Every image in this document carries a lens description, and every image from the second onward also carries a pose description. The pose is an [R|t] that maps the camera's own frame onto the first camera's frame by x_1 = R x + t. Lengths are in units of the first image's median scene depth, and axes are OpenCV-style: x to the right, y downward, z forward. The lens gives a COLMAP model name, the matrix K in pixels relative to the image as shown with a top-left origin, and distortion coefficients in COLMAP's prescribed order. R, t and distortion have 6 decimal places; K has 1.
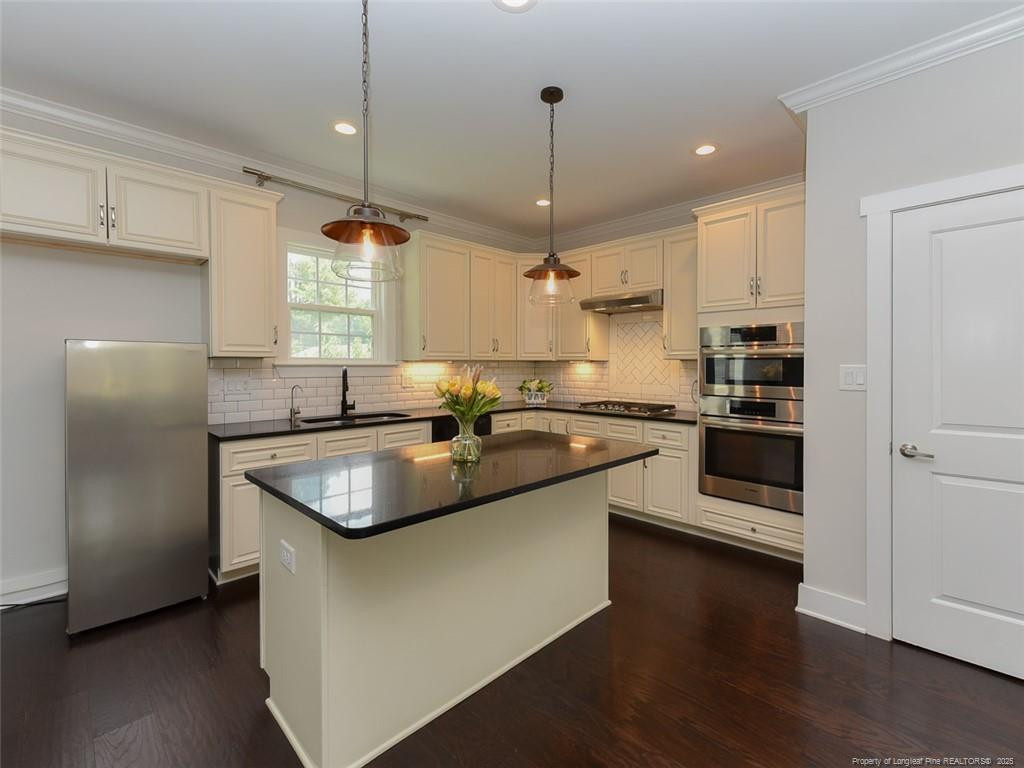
lens RADIAL K [[462.9, 0, 531.7], [0, 462.9, 369.0], [0, 0, 1]] dist [0.000858, 0.000162]
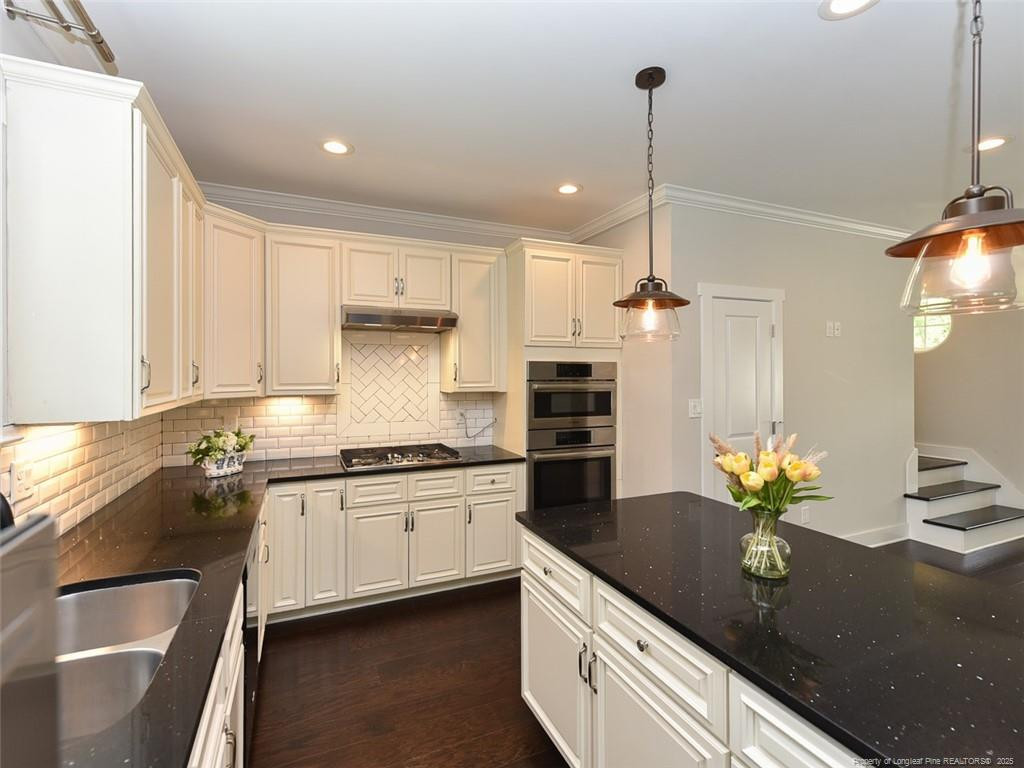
lens RADIAL K [[469.0, 0, 521.4], [0, 469.0, 376.5], [0, 0, 1]] dist [0.002990, -0.003247]
pose [[0.380562, -0.008154, 0.924719, -0.506908], [0.012112, 0.999919, 0.003833, -0.056086], [-0.924676, 0.009741, 0.380630, 0.585581]]
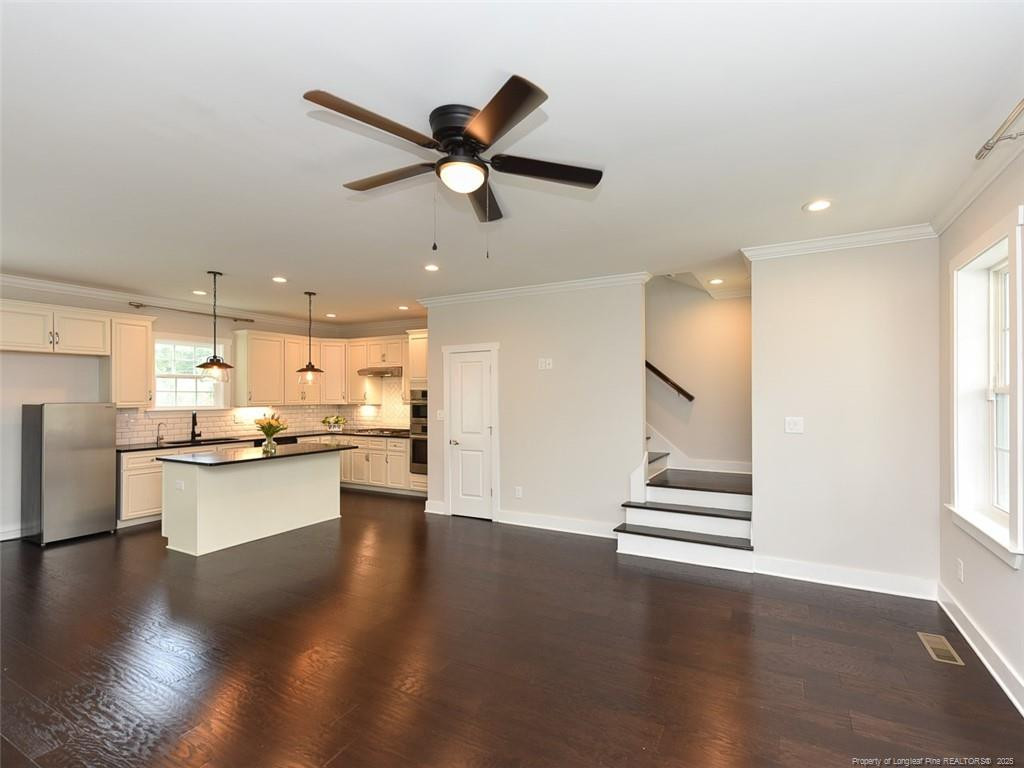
lens RADIAL K [[462.6, 0, 568.0], [0, 462.6, 392.5], [0, 0, 1]] dist [0.001323, 0.000018]
pose [[0.943954, 0.000837, 0.330076, 0.319696], [0.005046, 0.999843, -0.016968, -0.036812], [-0.330038, 0.017682, 0.943802, -1.025498]]
